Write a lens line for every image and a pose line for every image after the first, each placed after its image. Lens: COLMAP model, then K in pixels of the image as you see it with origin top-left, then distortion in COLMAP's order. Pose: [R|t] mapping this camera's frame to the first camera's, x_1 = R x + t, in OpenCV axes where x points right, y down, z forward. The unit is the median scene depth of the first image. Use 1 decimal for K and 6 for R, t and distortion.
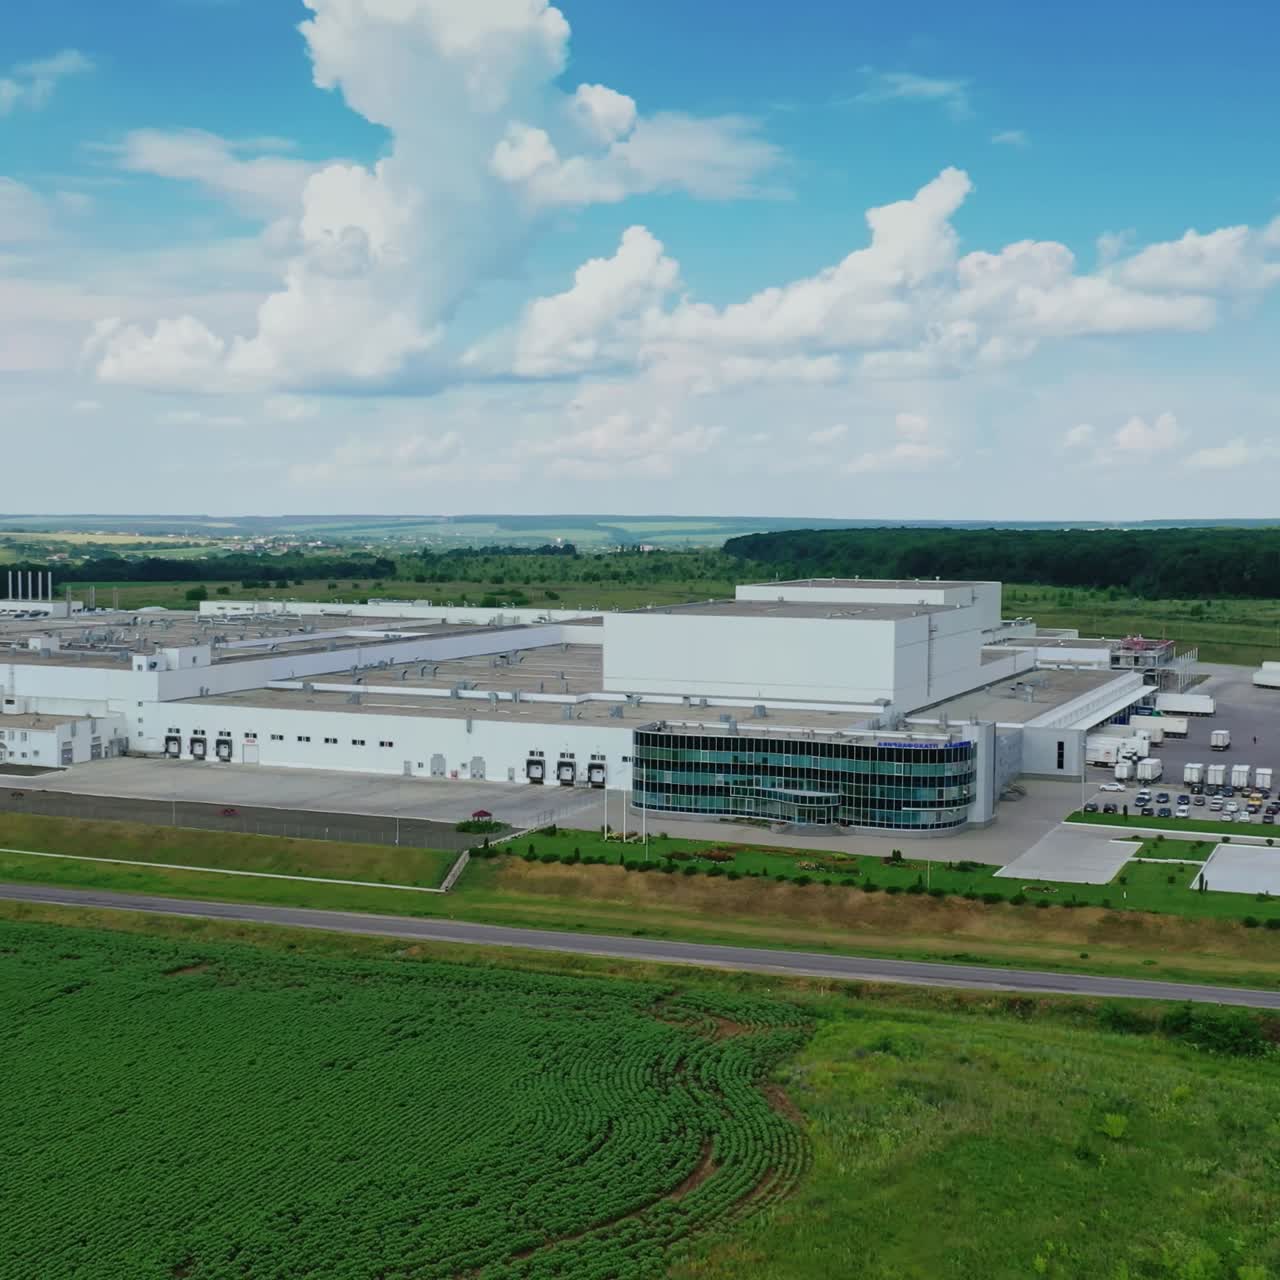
lens RADIAL K [[1834.8, 0, 641.3], [0, 1834.8, 639.3], [0, 0, 1]] dist [-0.014990, 0.000000]
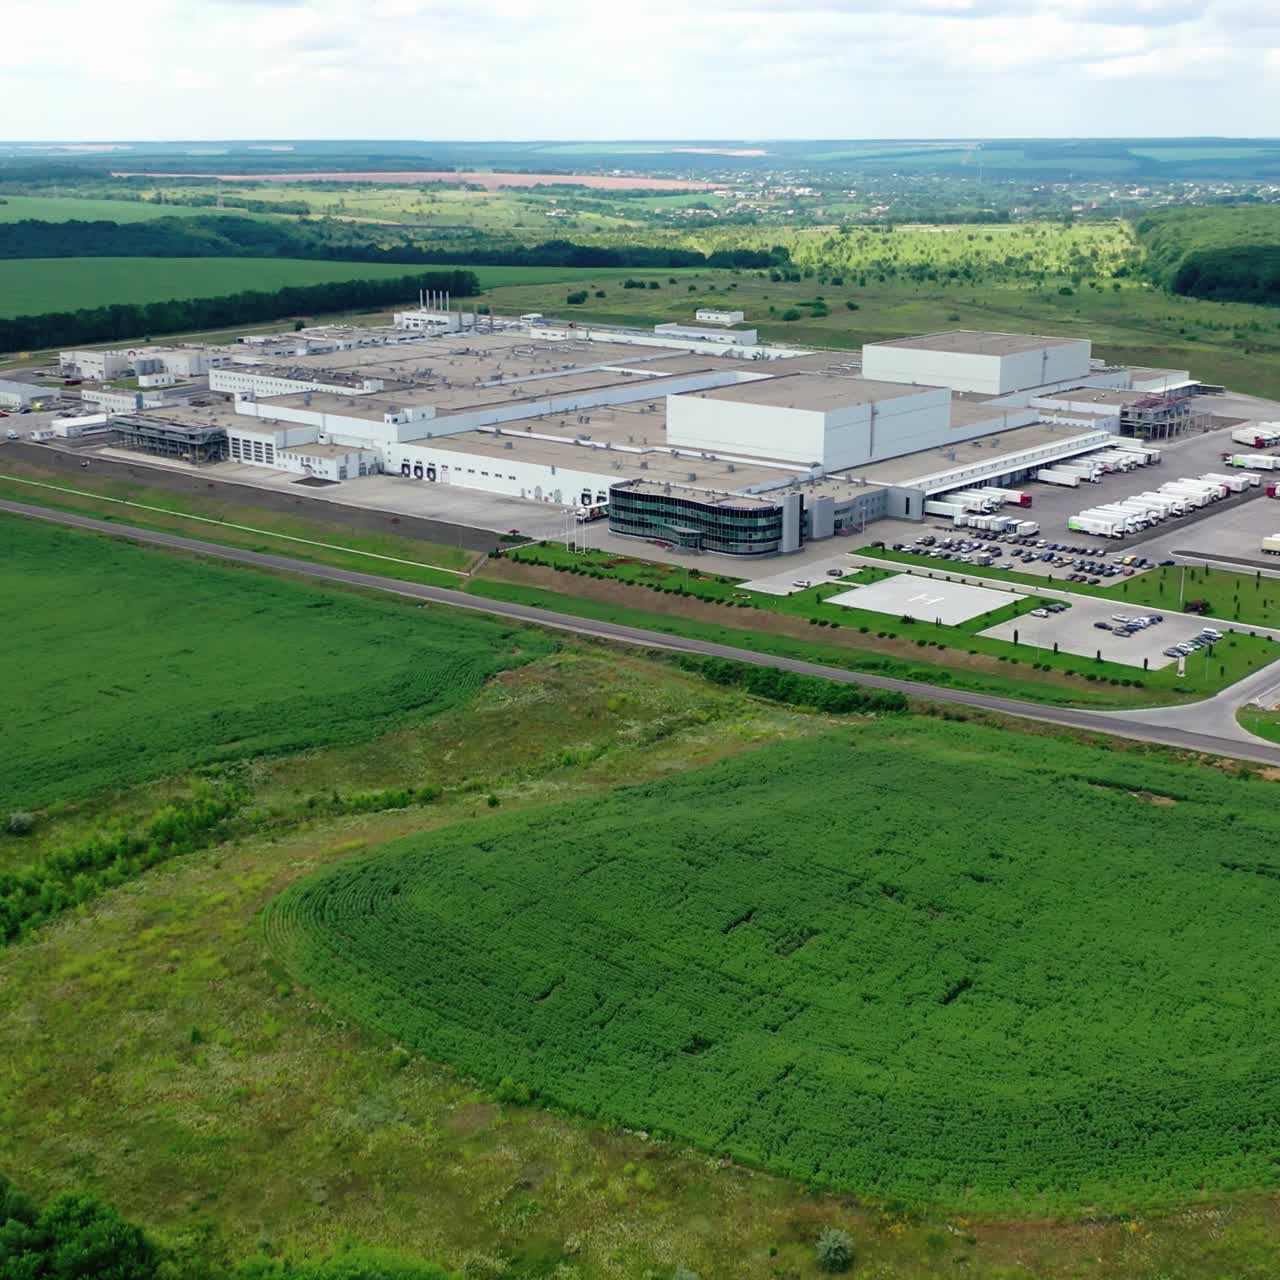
lens RADIAL K [[1834.8, 0, 639.7], [0, 1834.8, 640.6], [0, 0, 1]] dist [-0.014990, 0.000000]
pose [[0.956702, 0.071309, -0.282199, 0.444057], [-0.012364, 0.978606, 0.205369, -0.139351], [0.290806, -0.192988, 0.937116, -0.549255]]
